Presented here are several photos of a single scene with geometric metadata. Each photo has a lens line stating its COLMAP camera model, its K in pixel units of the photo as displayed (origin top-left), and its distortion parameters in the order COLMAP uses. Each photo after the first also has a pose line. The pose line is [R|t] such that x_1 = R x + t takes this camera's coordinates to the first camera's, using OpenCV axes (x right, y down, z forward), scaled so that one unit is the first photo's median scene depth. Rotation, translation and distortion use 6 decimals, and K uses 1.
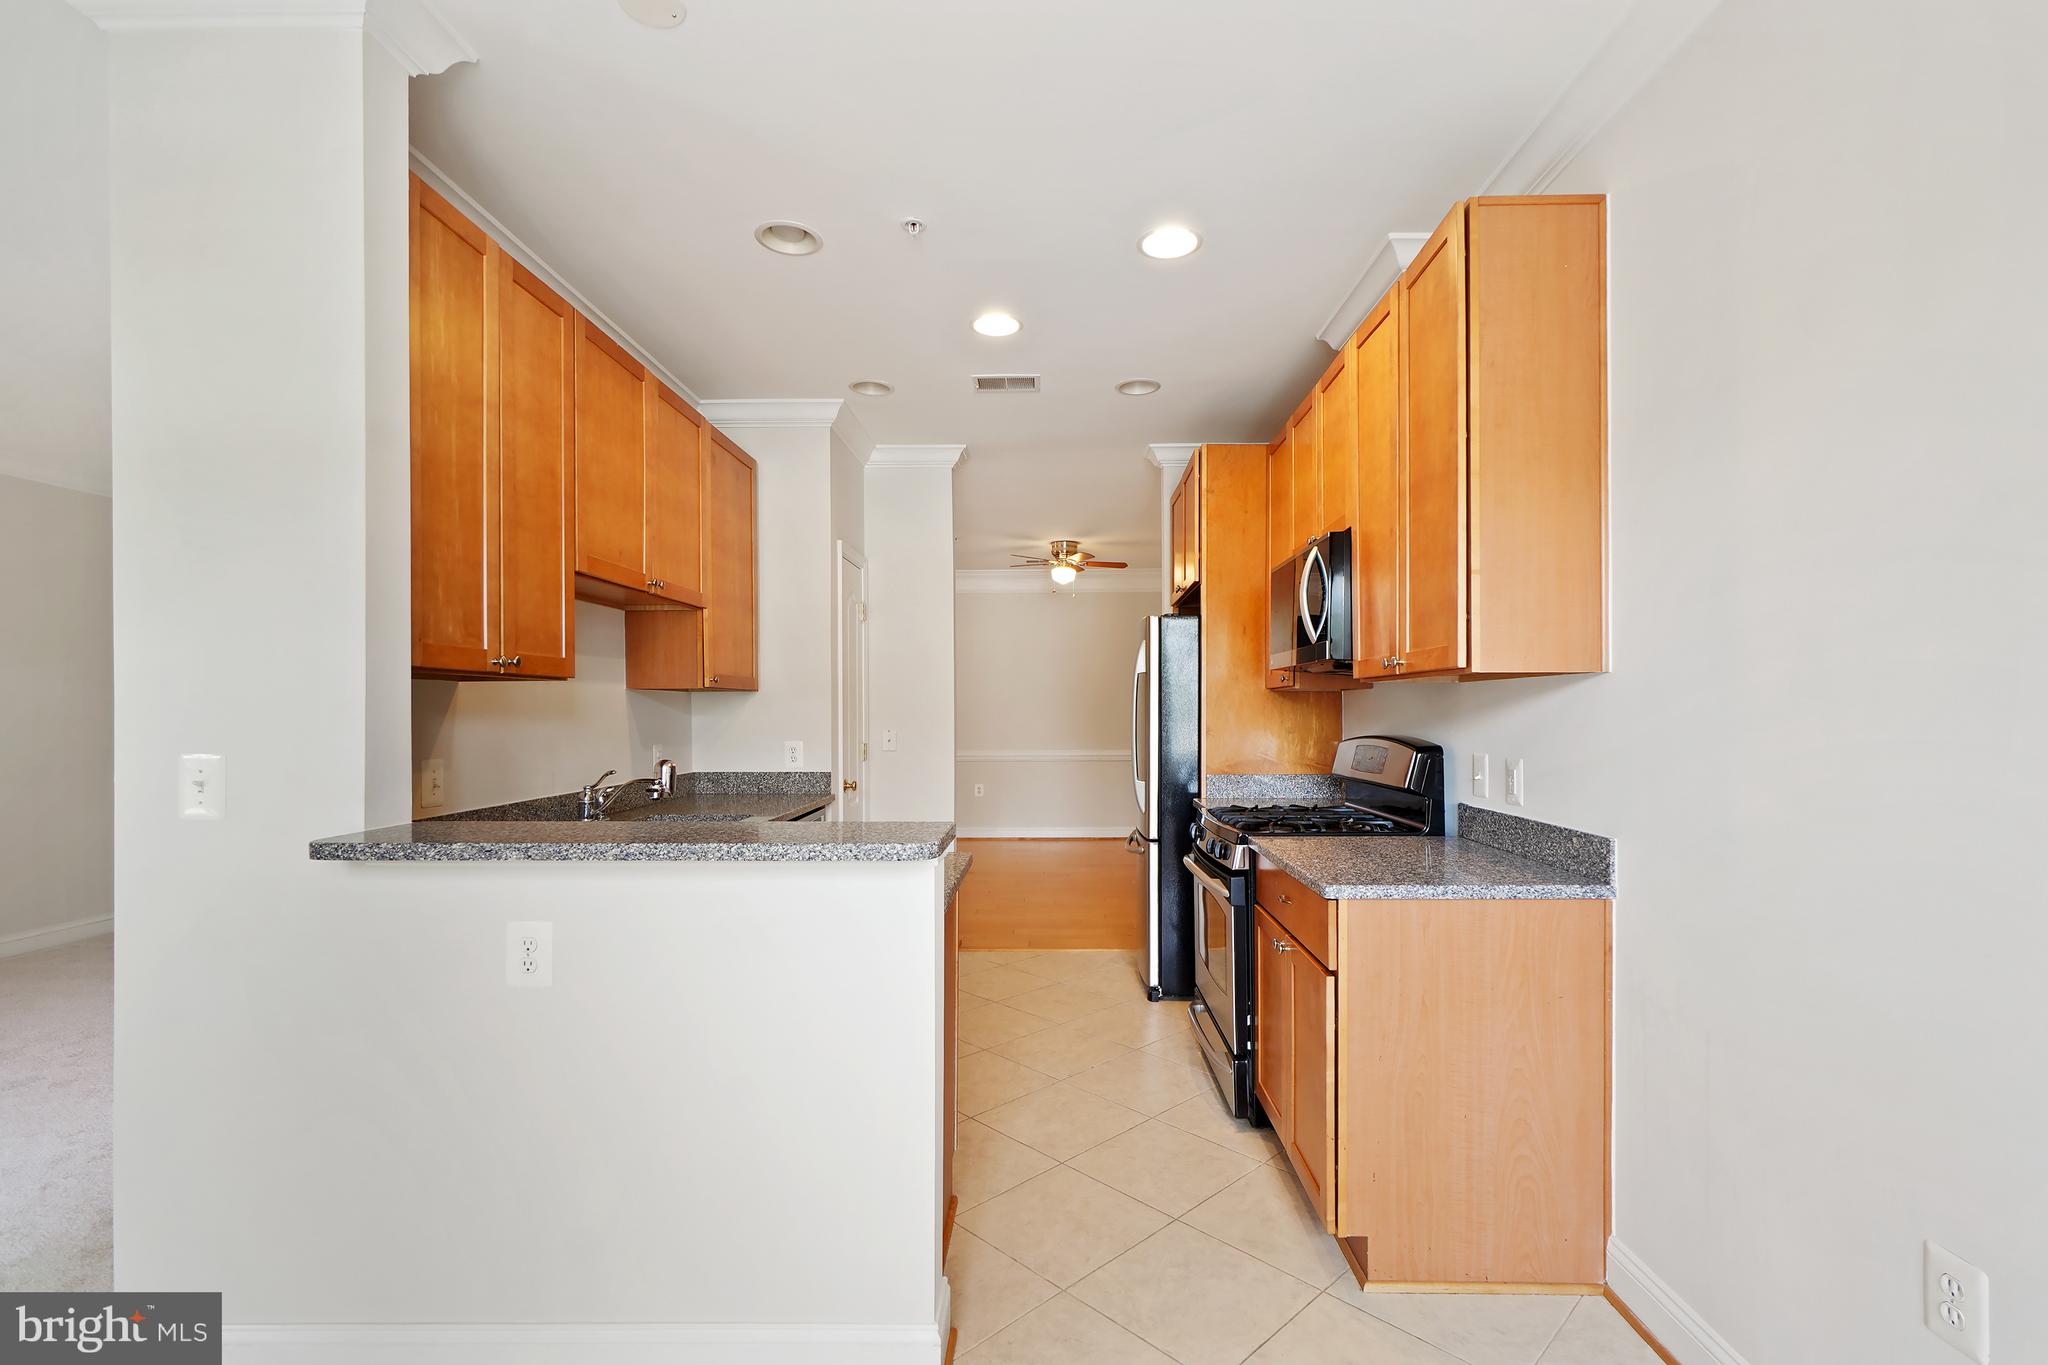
lens RADIAL K [[909.8, 0, 1044.4], [0, 909.8, 713.4], [0, 0, 1]] dist [0.002487, -0.005933]
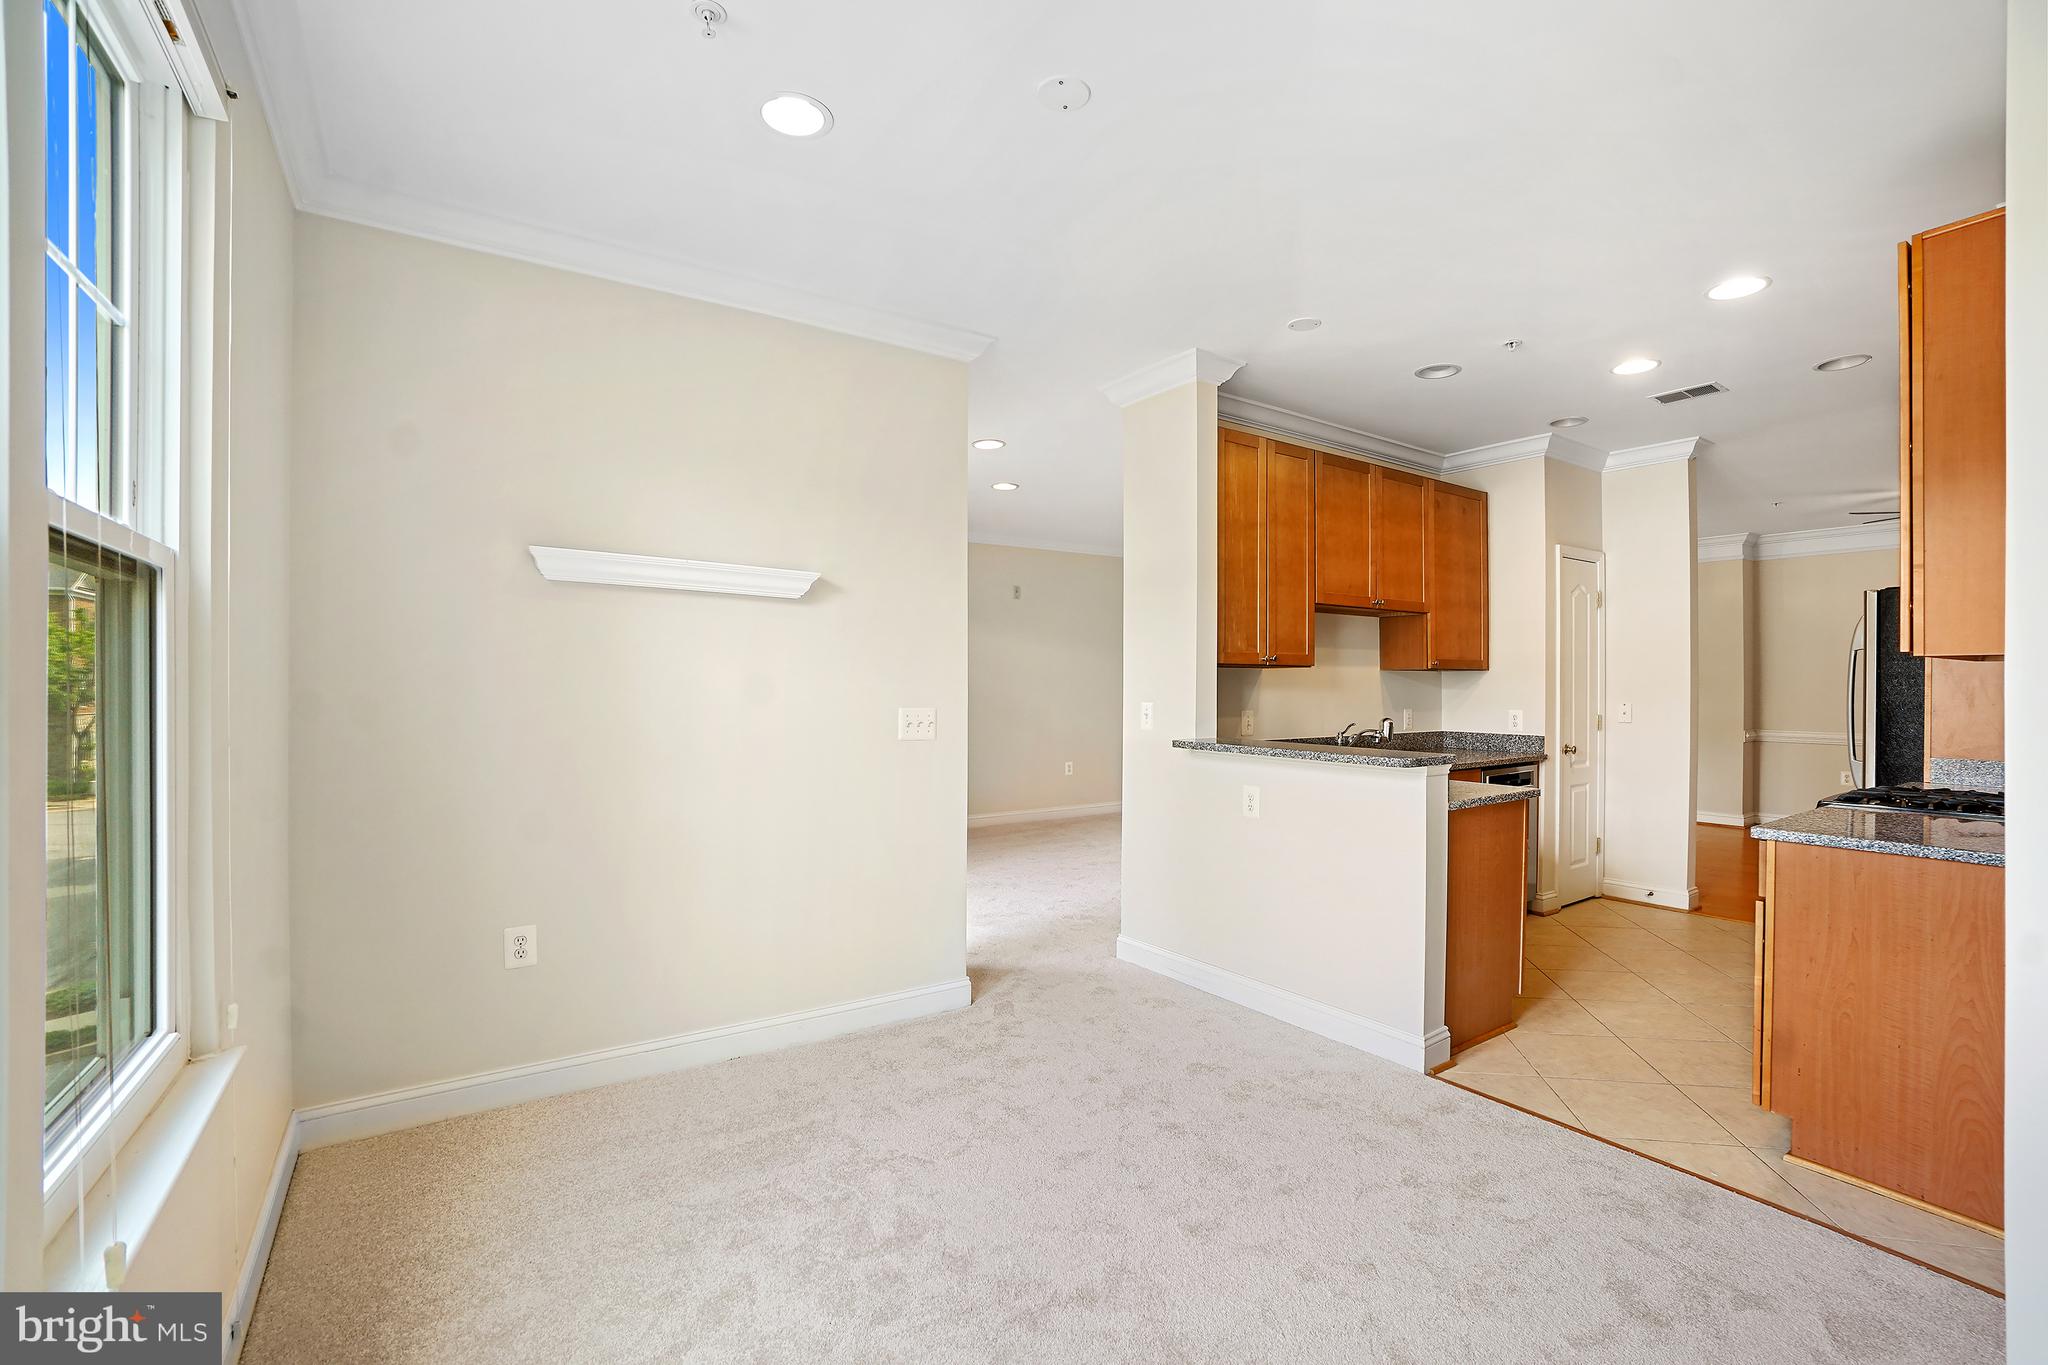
lens RADIAL K [[870.2, 0, 1024.0], [0, 870.2, 682.5], [0, 0, 1]] dist [-0.043448, -0.000047]
pose [[0.560780, 0.003537, -0.827958, 0.529163], [-0.007843, 0.999969, -0.001040, -0.001808], [0.827928, 0.007077, 0.560790, -0.367741]]
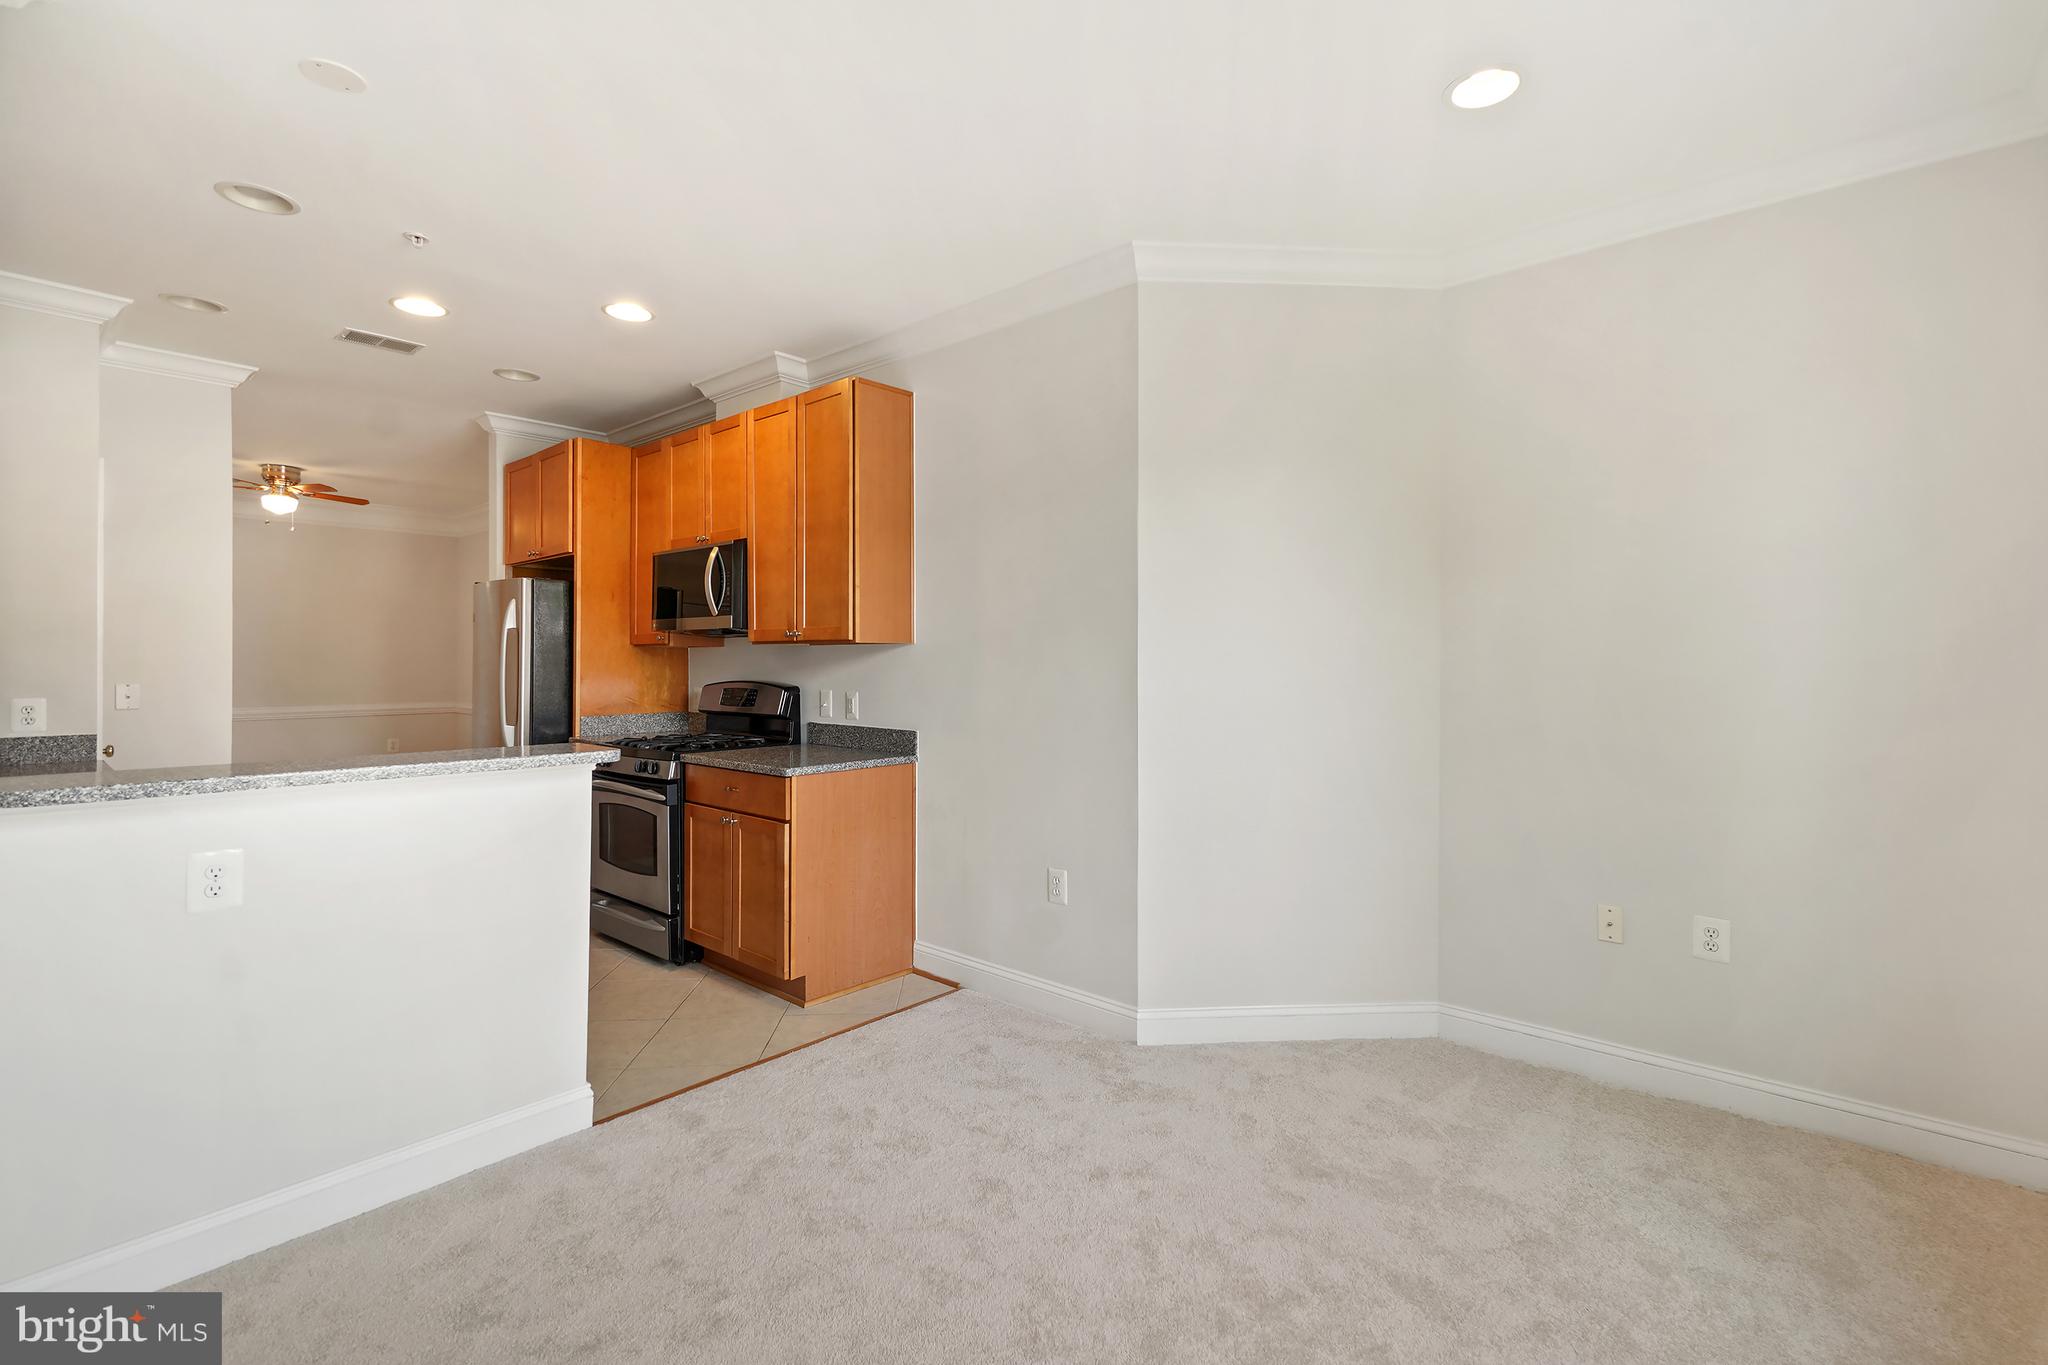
lens RADIAL K [[935.9, 0, 1032.4], [0, 935.9, 641.6], [0, 0, 1]] dist [-0.021737, 0.013193]
pose [[0.651120, 0.018825, 0.758741, -0.525571], [-0.001433, 0.999721, -0.023574, -0.003225], [-0.758973, 0.014263, 0.650965, -0.345421]]
